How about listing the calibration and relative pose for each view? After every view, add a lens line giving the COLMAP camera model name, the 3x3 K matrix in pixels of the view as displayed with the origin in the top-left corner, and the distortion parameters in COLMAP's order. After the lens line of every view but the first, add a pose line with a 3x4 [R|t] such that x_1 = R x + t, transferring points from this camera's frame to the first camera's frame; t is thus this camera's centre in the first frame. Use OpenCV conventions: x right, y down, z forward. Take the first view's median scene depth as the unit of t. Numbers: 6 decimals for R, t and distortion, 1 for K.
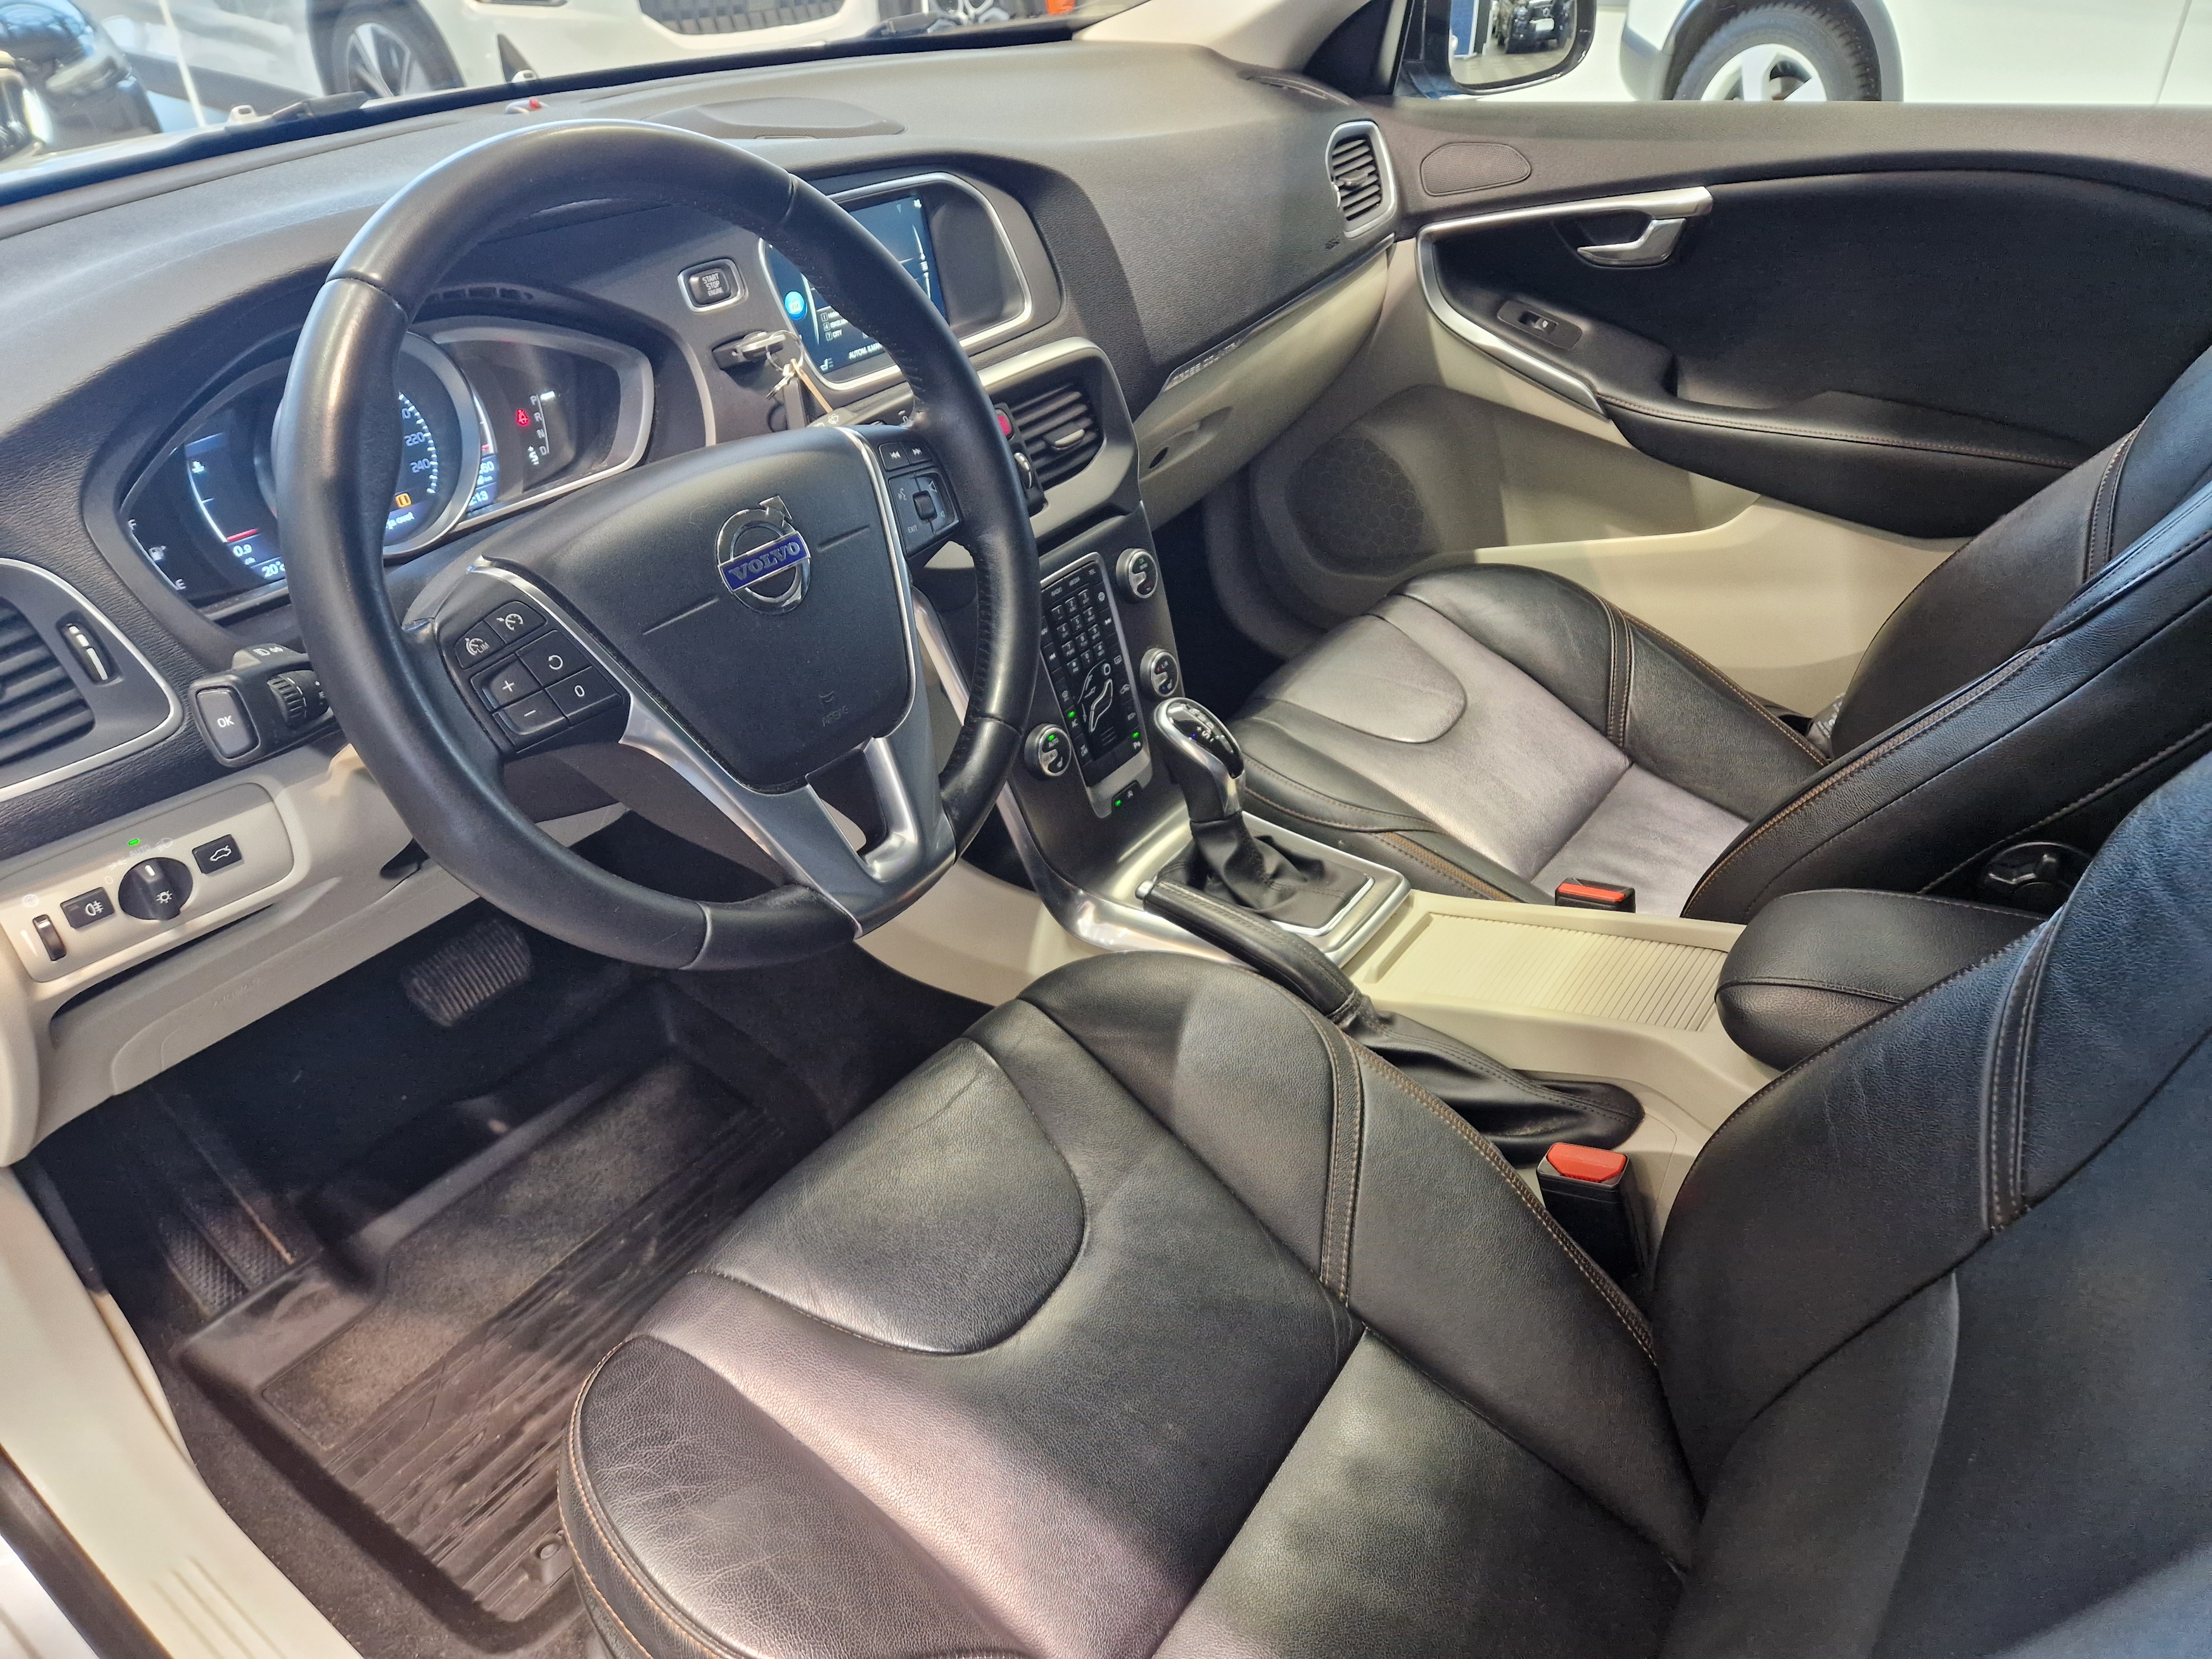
lens RADIAL K [[1487.5, 0, 1085.2], [0, 1487.5, 837.6], [0, 0, 1]] dist [0.068037, -0.059579]
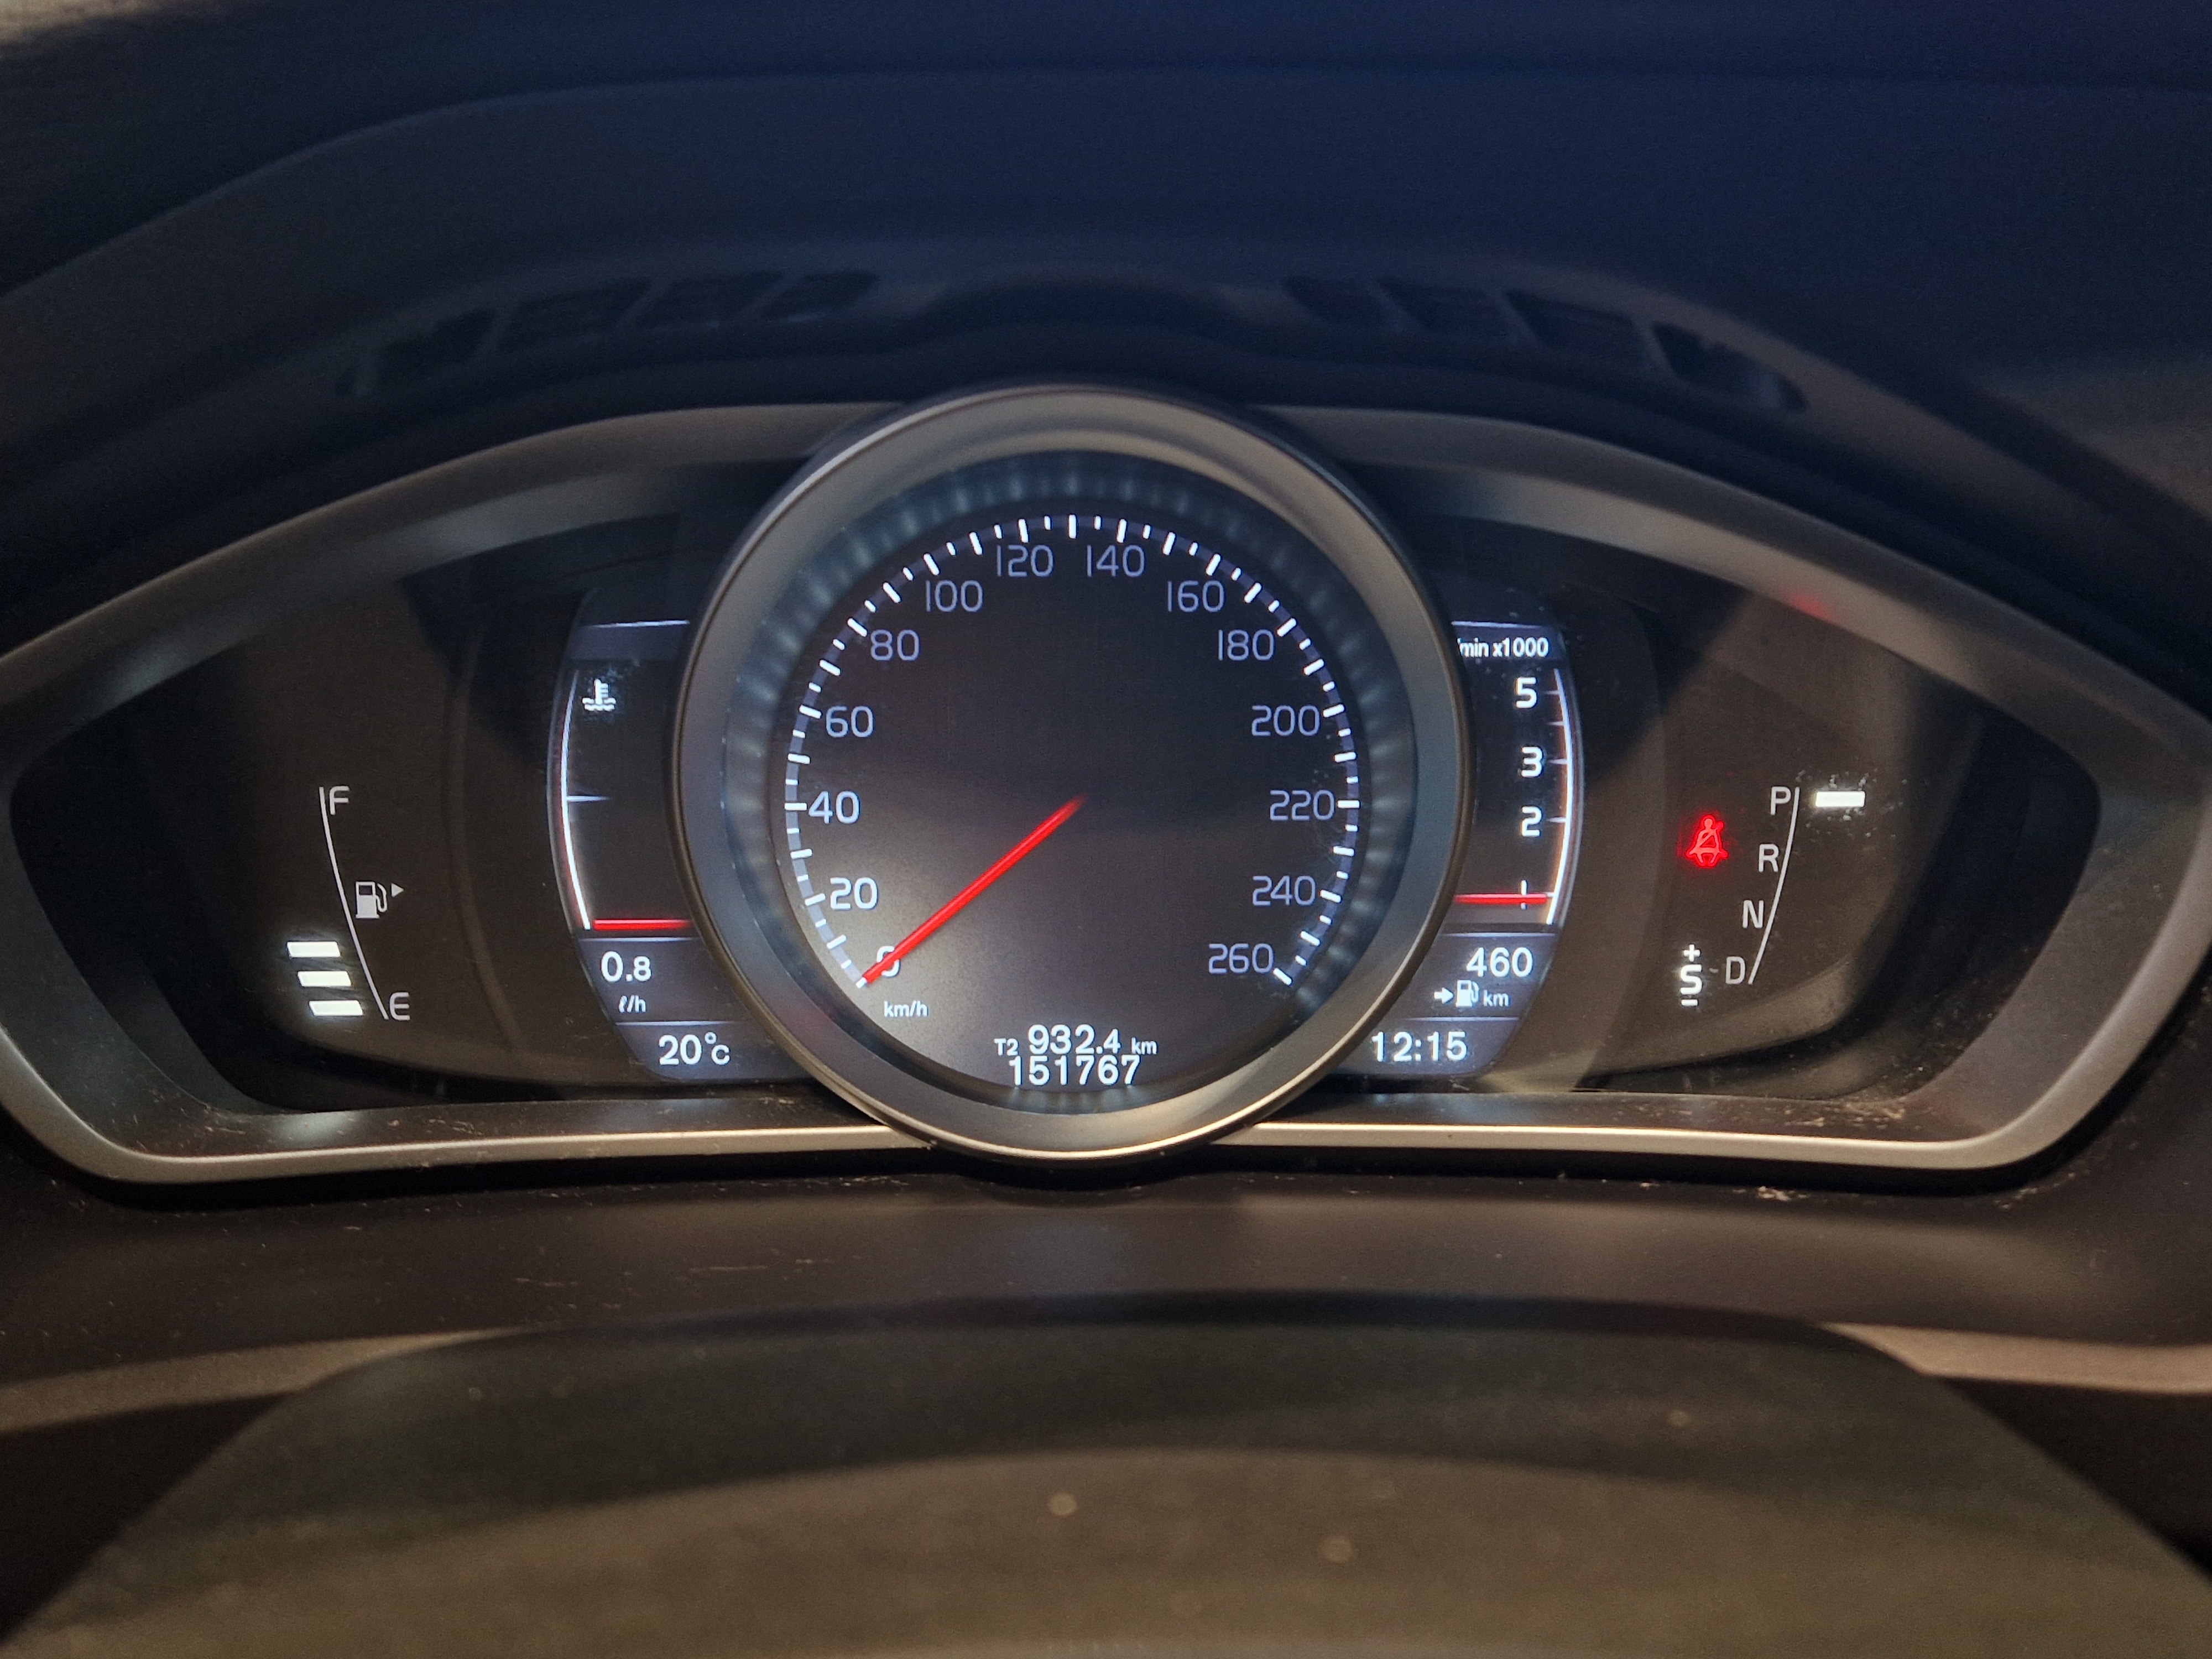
lens RADIAL K [[1467.2, 0, 1095.7], [0, 1467.2, 839.6], [0, 0, 1]] dist [0.082157, -0.072808]
pose [[0.618825, 0.282859, -0.732834, -0.171373], [-0.456683, 0.888606, -0.042651, -0.152403], [0.639137, 0.361067, 0.679069, 0.522380]]
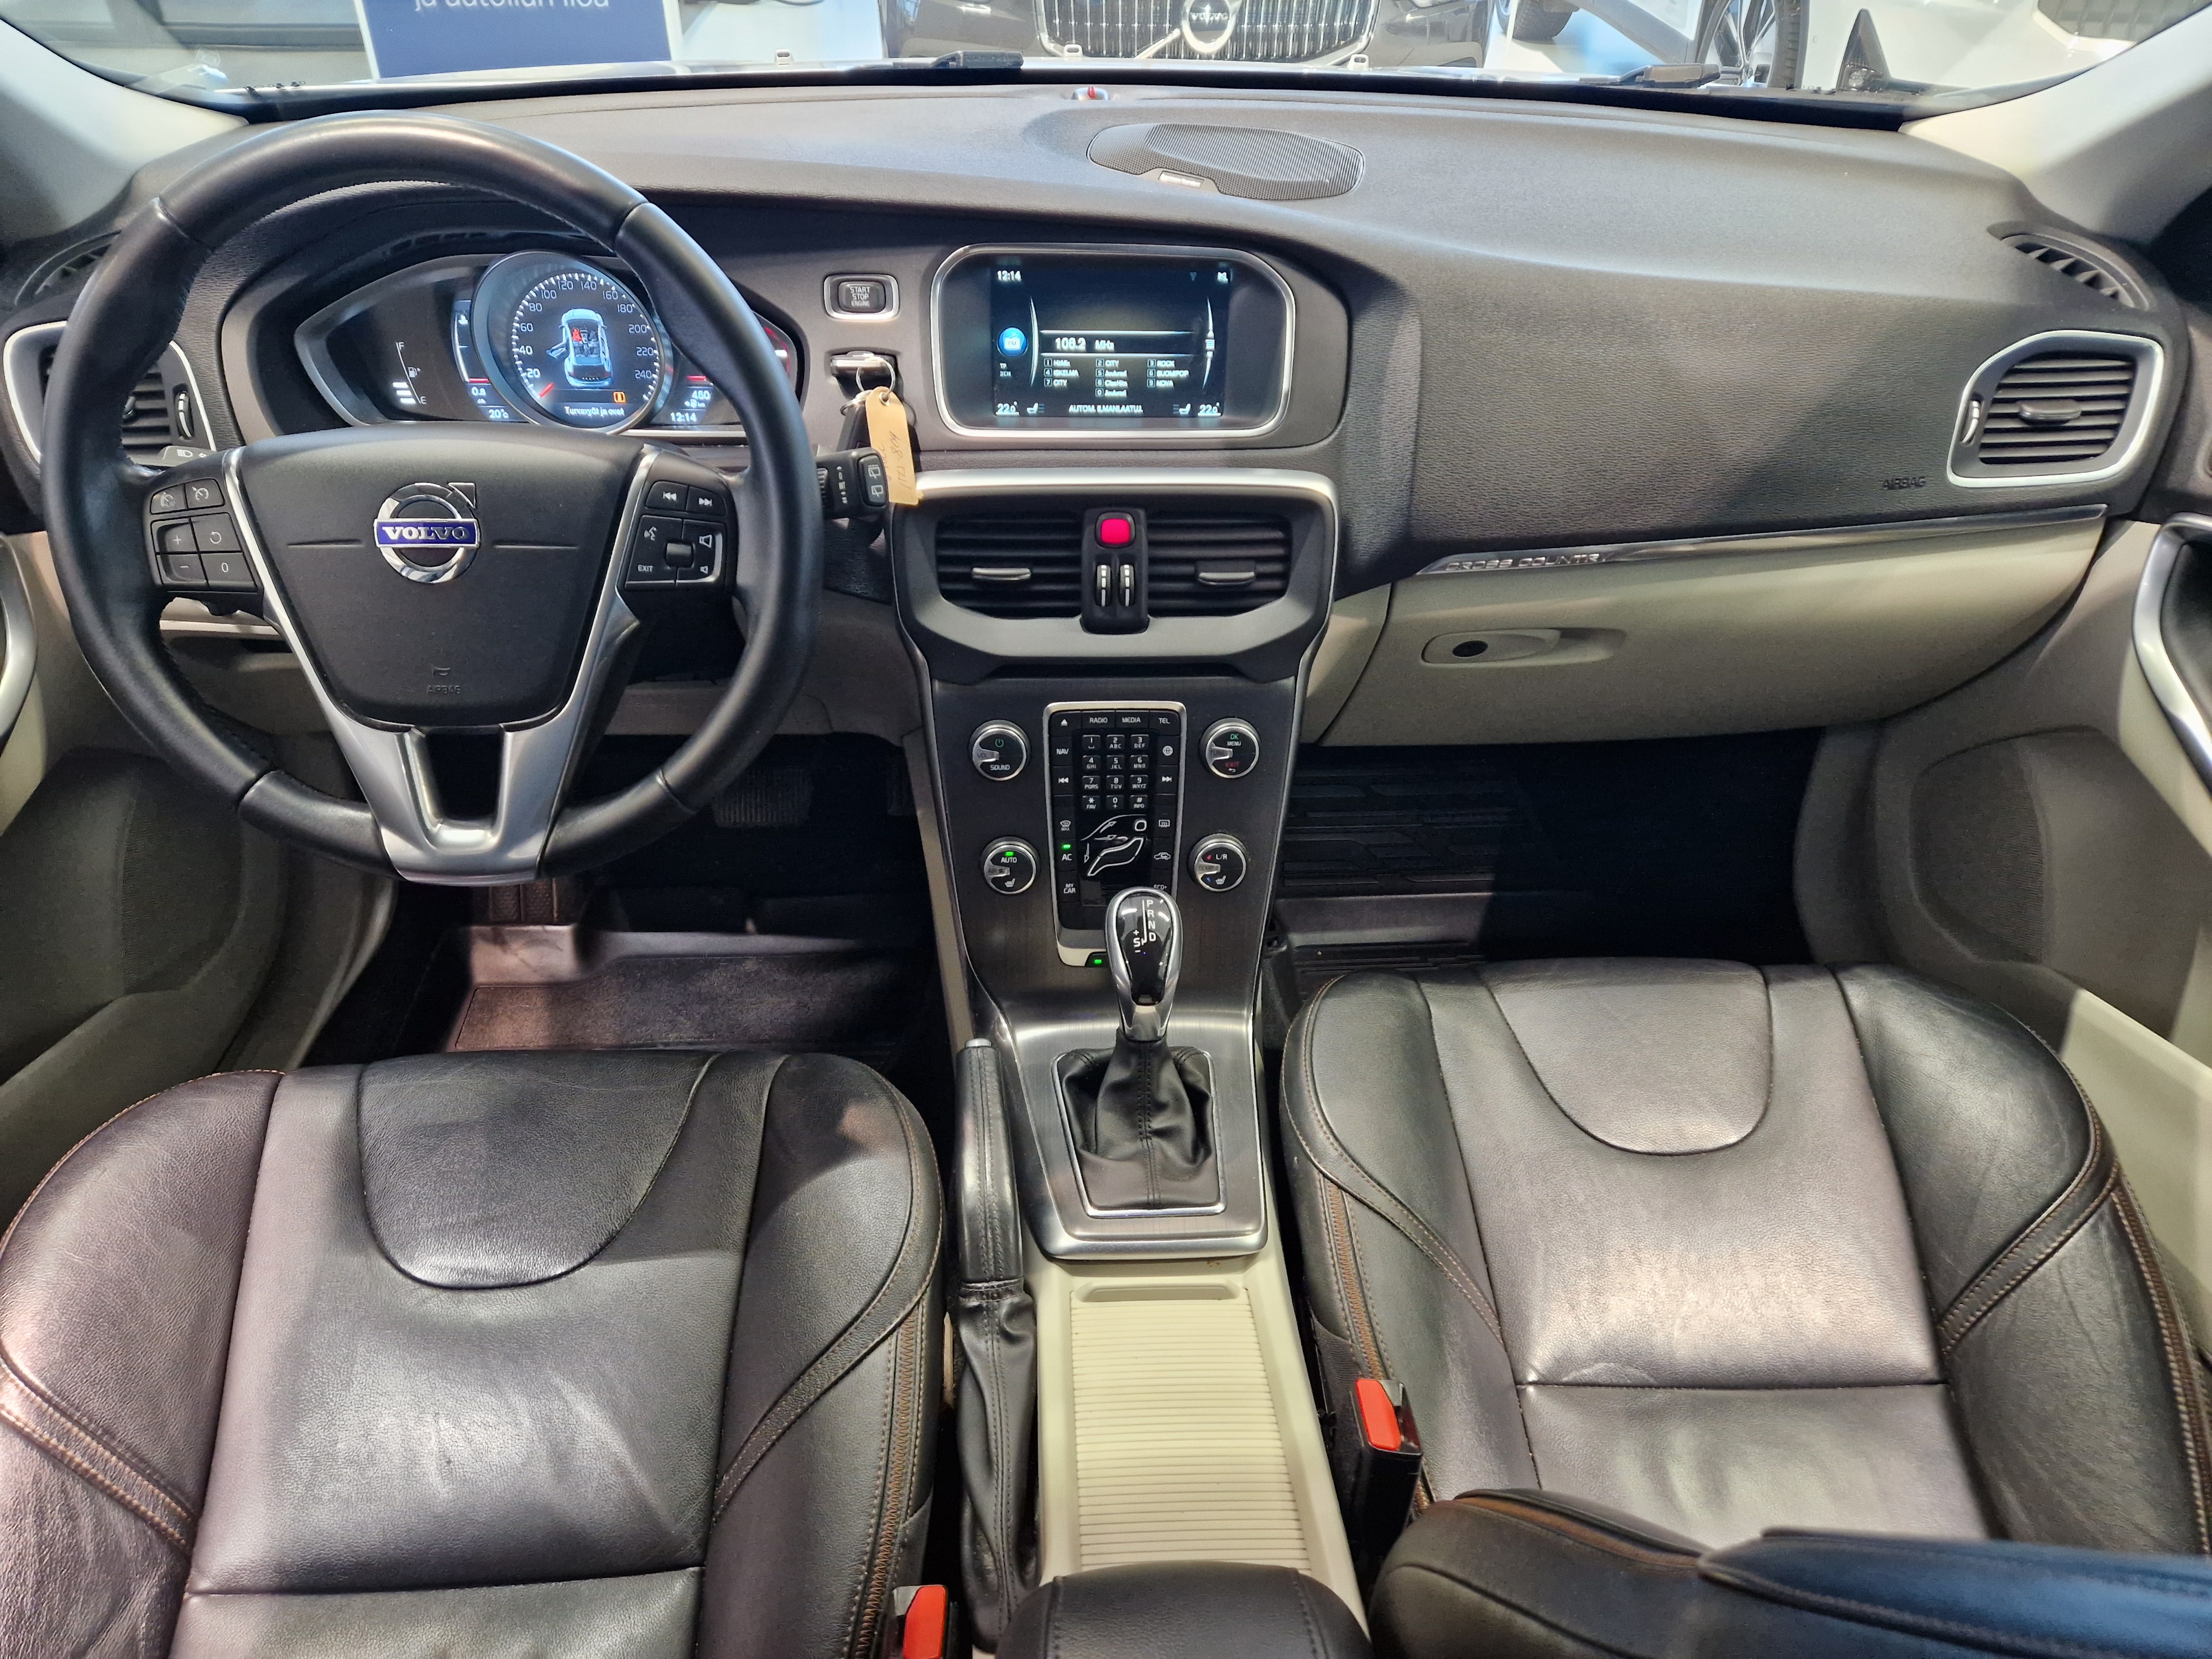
lens RADIAL K [[1467.2, 0, 1095.7], [0, 1467.2, 839.6], [0, 0, 1]] dist [0.082157, -0.072808]
pose [[0.624300, 0.487814, -0.610153, 0.443787], [-0.463575, 0.860013, 0.213253, -0.232208], [0.628767, 0.149718, 0.763045, 0.263941]]
